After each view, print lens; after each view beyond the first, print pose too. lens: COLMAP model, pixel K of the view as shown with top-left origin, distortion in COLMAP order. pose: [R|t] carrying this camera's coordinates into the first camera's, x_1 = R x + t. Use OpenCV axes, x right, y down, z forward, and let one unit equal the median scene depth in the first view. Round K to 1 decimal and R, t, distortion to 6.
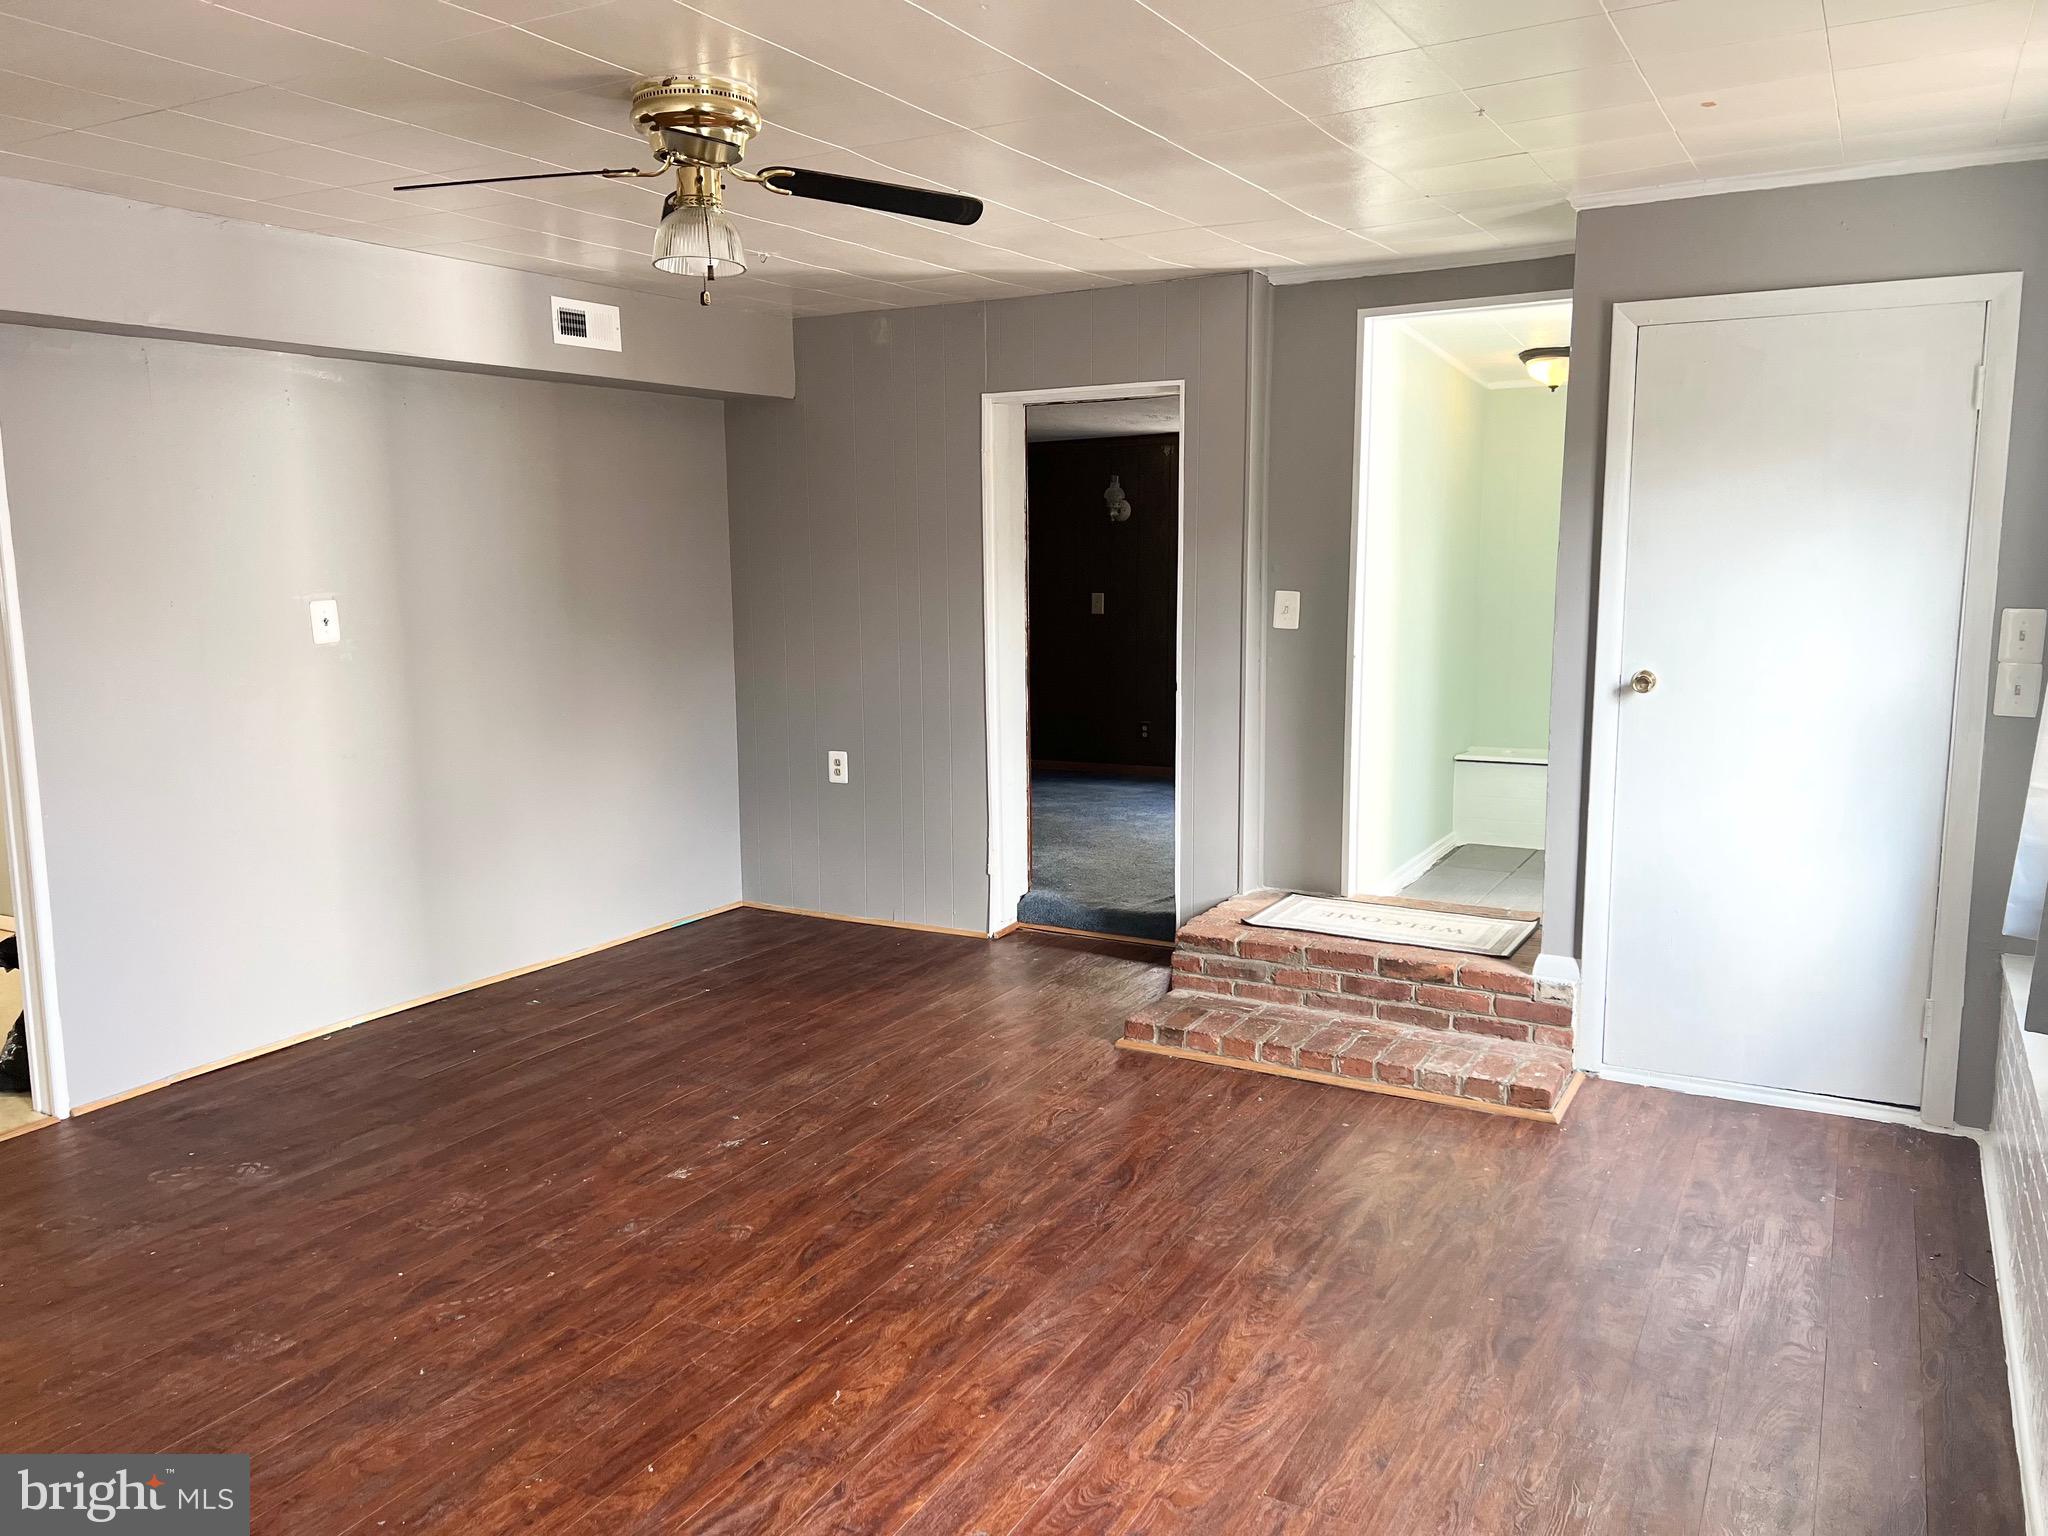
lens RADIAL K [[1525.7, 0, 1023.0], [0, 1525.7, 775.4], [0, 0, 1]] dist [-0.002115, -0.000221]
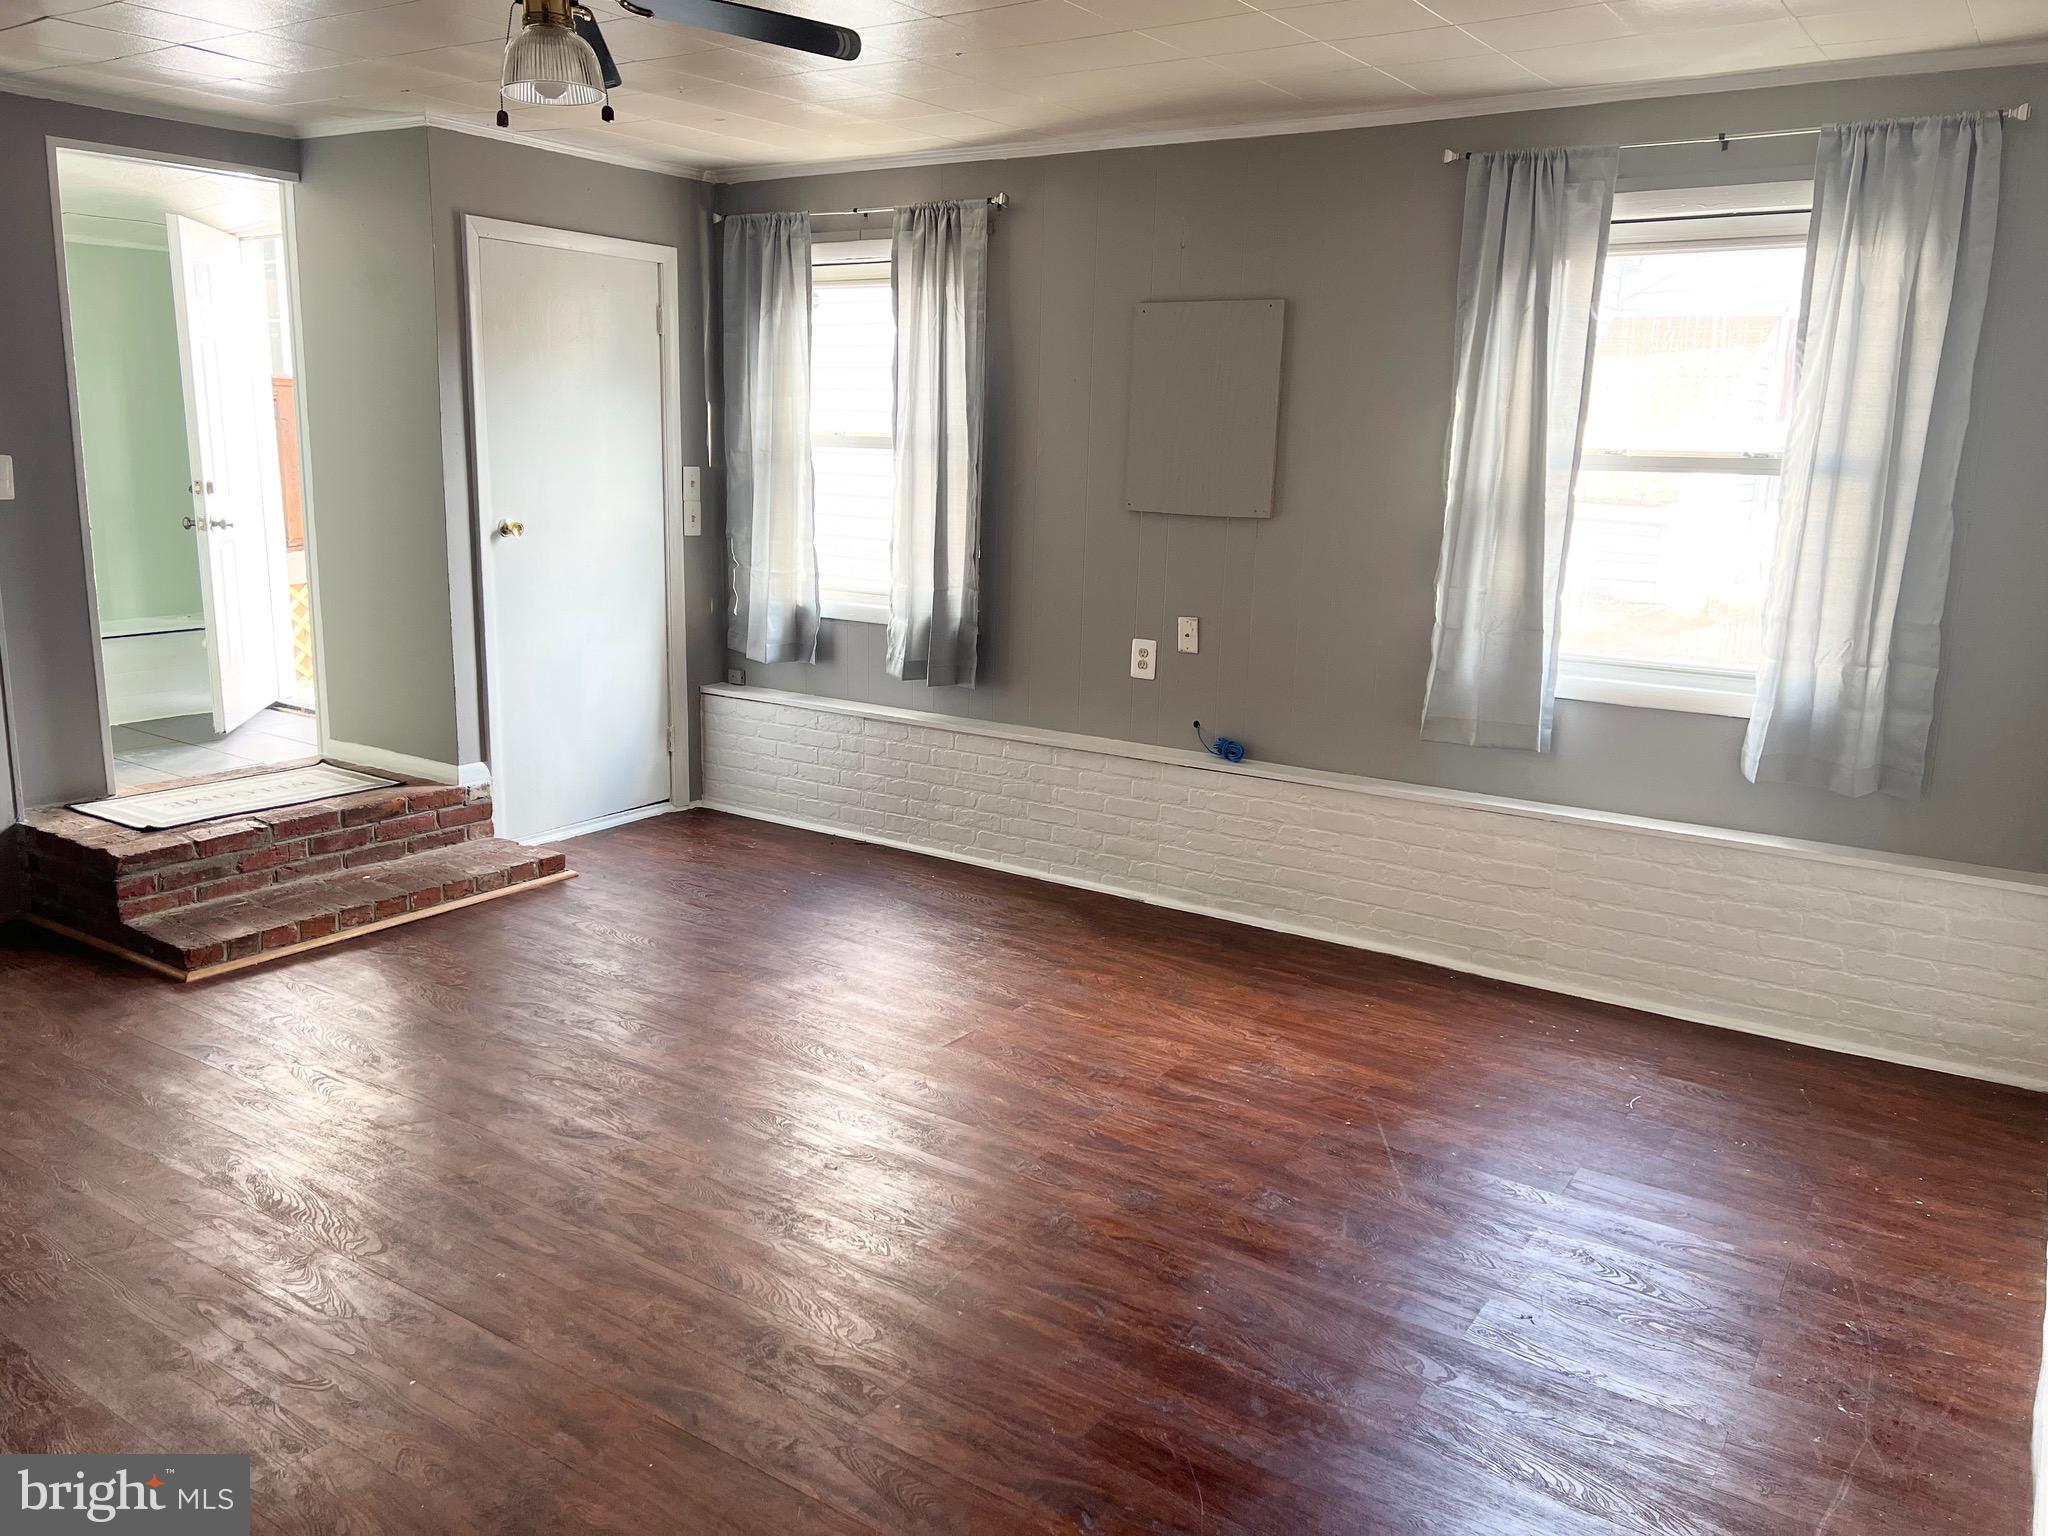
lens RADIAL K [[1525.7, 0, 1023.7], [0, 1525.7, 760.8], [0, 0, 1]] dist [-0.002115, -0.000221]
pose [[0.070861, -0.199603, 0.977311, -0.746258], [0.122617, 0.974086, 0.190054, -0.055345], [-0.989921, 0.106368, 0.093500, 0.431185]]
